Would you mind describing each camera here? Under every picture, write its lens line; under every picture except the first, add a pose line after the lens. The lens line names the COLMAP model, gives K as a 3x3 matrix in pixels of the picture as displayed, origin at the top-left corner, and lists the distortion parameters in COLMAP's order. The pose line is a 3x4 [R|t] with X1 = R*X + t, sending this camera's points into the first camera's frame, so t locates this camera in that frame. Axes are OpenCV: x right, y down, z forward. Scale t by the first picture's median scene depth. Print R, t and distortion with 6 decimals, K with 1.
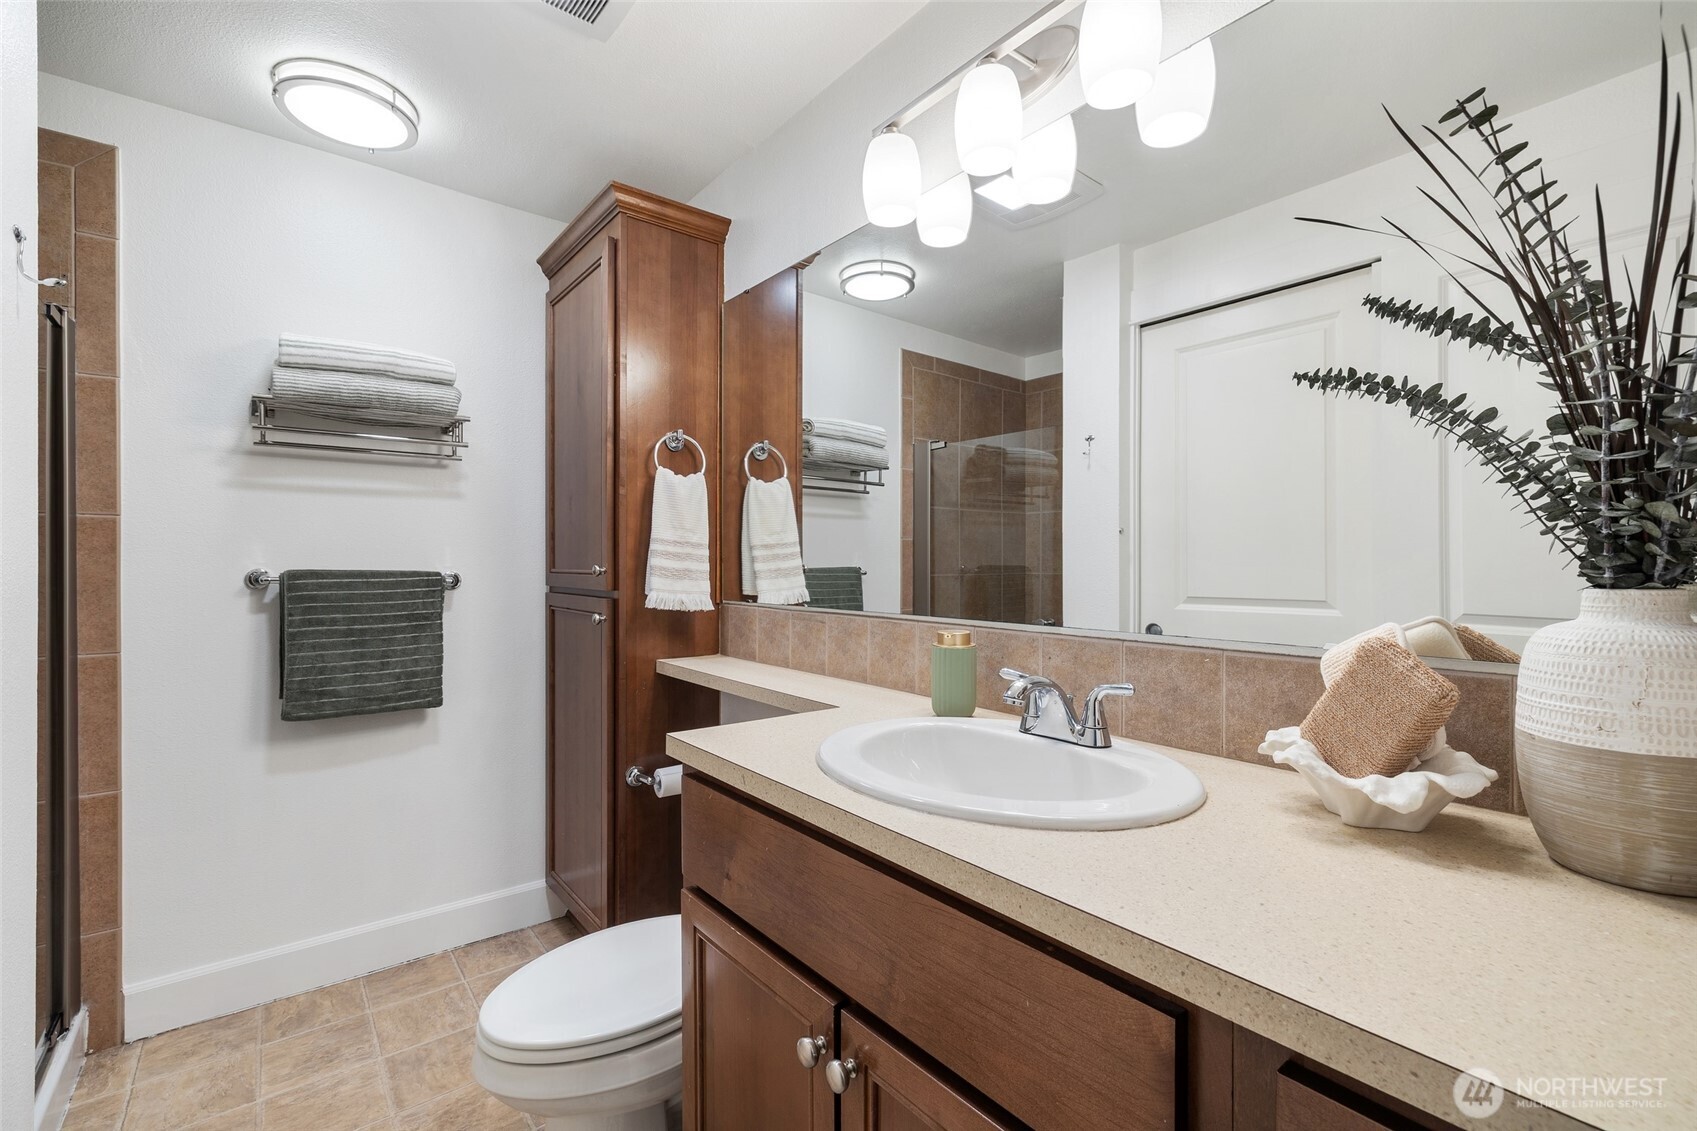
lens RADIAL K [[723.6, 0, 842.6], [0, 723.6, 565.8], [0, 0, 1]] dist [-0.000574, 0.000380]
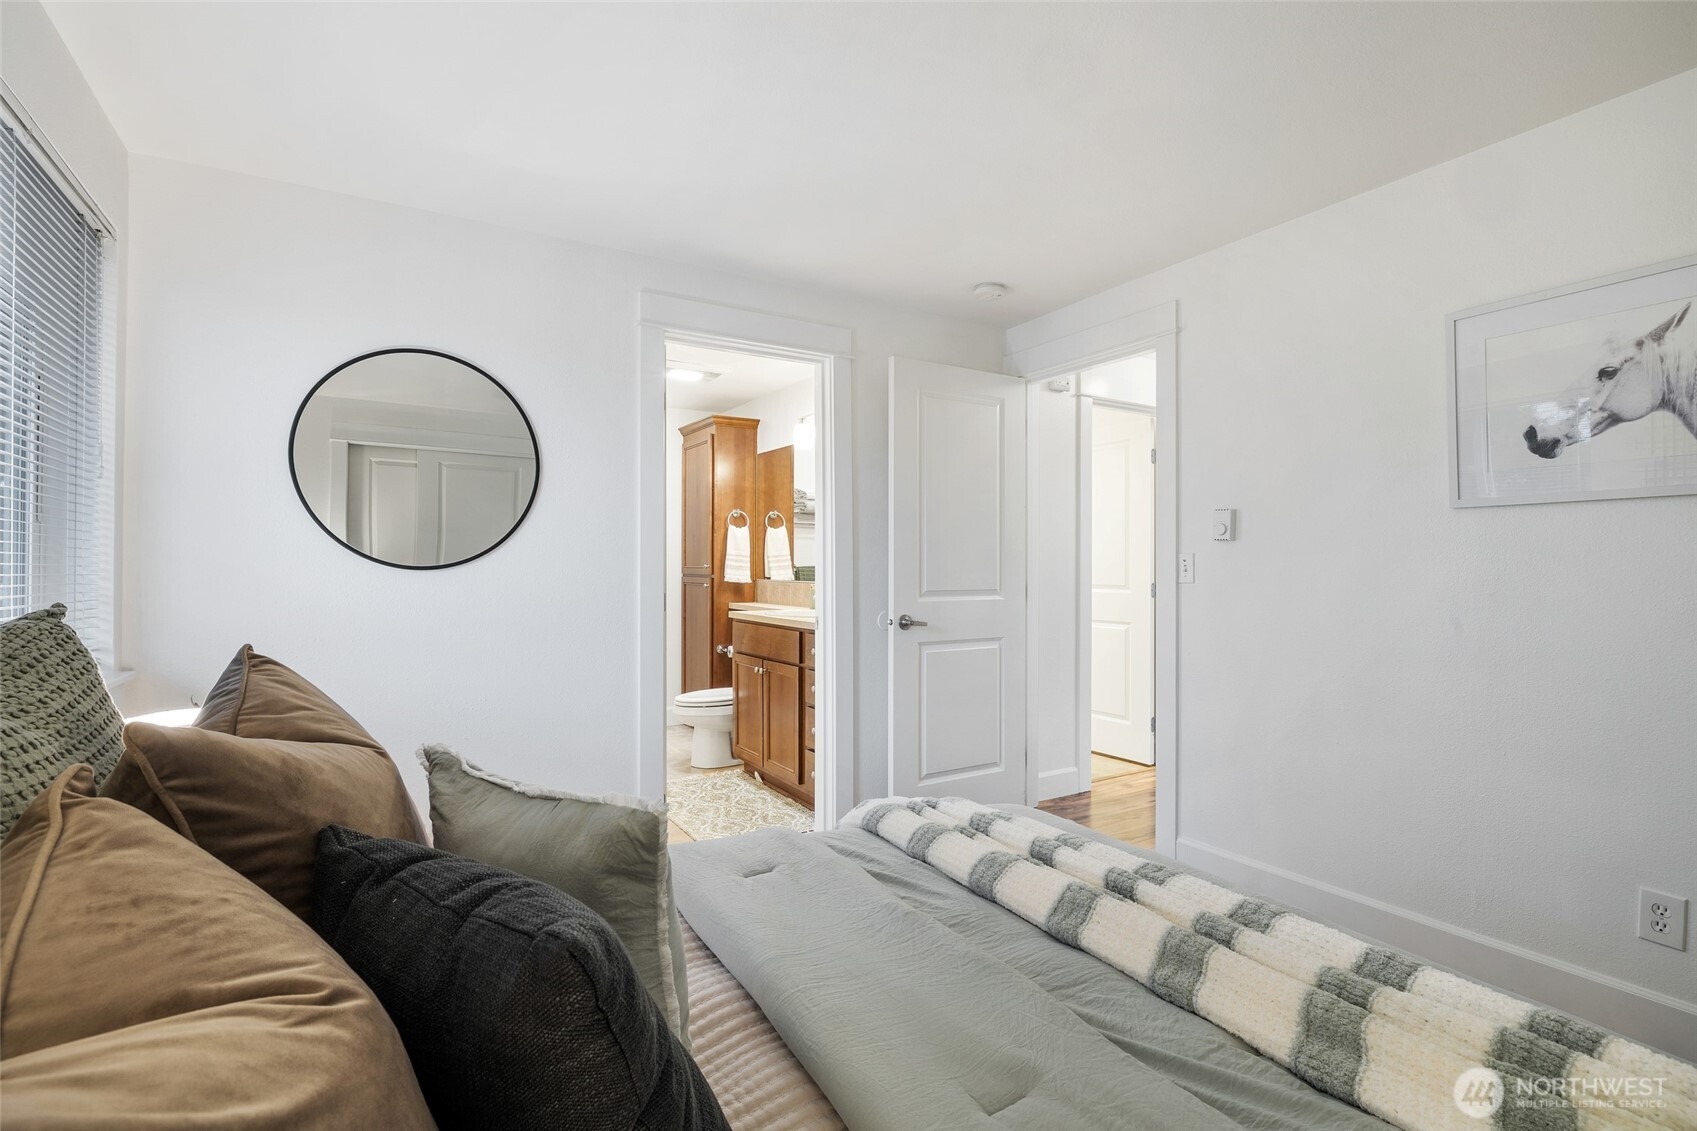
lens RADIAL K [[792.8, 0, 848.5], [0, 792.8, 565.5], [0, 0, 1]] dist [-0.000280, 0.000339]
pose [[0.993412, 0.001857, -0.114583, 0.437222], [-0.001540, 0.999995, 0.002855, -0.004921], [0.114588, -0.002660, 0.993410, -1.565577]]
